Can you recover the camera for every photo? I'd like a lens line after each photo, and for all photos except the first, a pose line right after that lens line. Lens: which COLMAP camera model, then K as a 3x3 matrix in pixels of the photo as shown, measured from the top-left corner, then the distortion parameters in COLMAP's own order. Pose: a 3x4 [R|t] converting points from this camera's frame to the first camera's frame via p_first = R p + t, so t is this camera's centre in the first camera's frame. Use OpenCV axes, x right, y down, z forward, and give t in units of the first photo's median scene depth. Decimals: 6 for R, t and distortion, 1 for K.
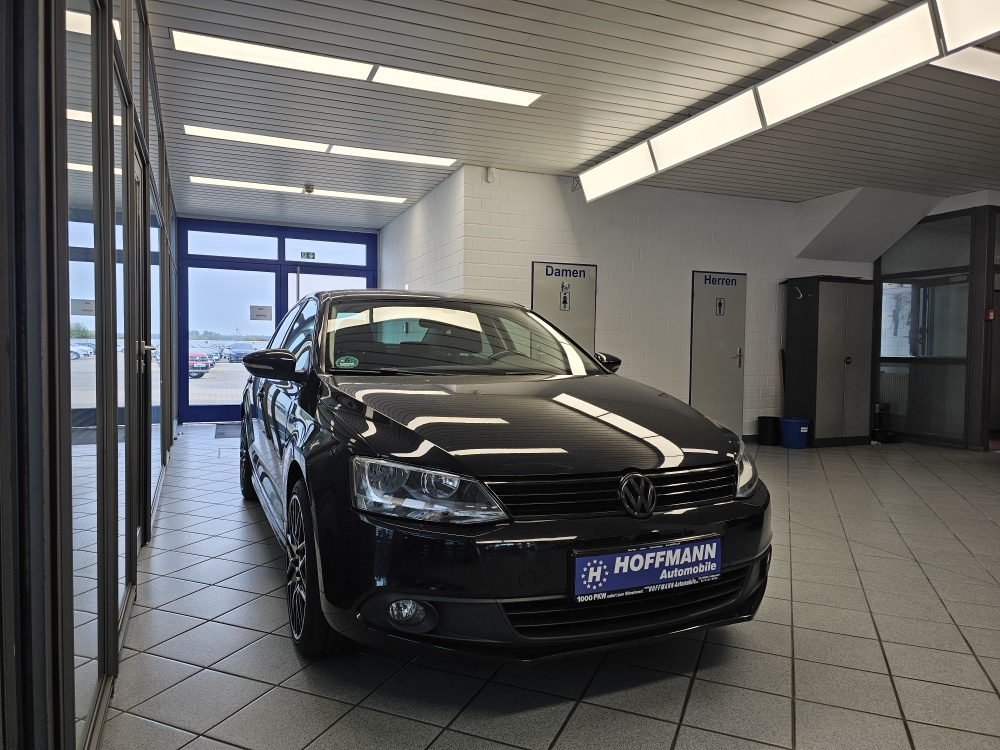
lens RADIAL K [[681.9, 0, 504.8], [0, 681.9, 382.0], [0, 0, 1]] dist [0.064308, -0.064663]
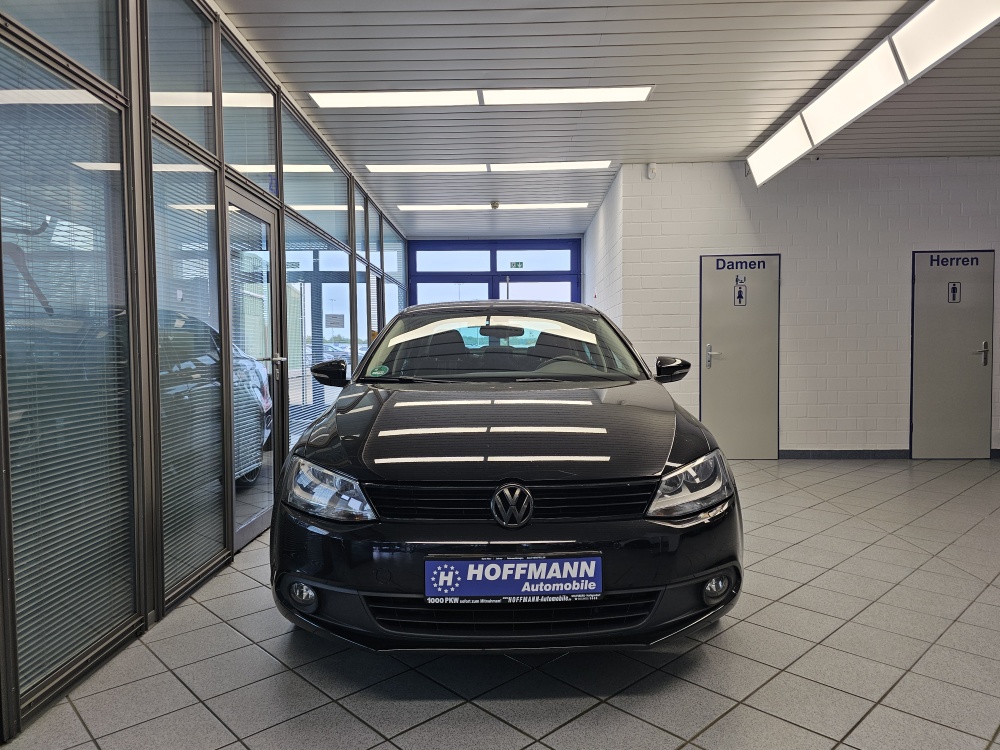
lens RADIAL K [[681.9, 0, 495.9], [0, 681.9, 380.5], [0, 0, 1]] dist [0.064308, -0.064663]
pose [[0.916538, -0.003442, -0.399934, 0.233269], [0.003301, 0.999994, -0.001043, -0.007222], [0.399935, -0.000365, 0.916543, 0.028490]]
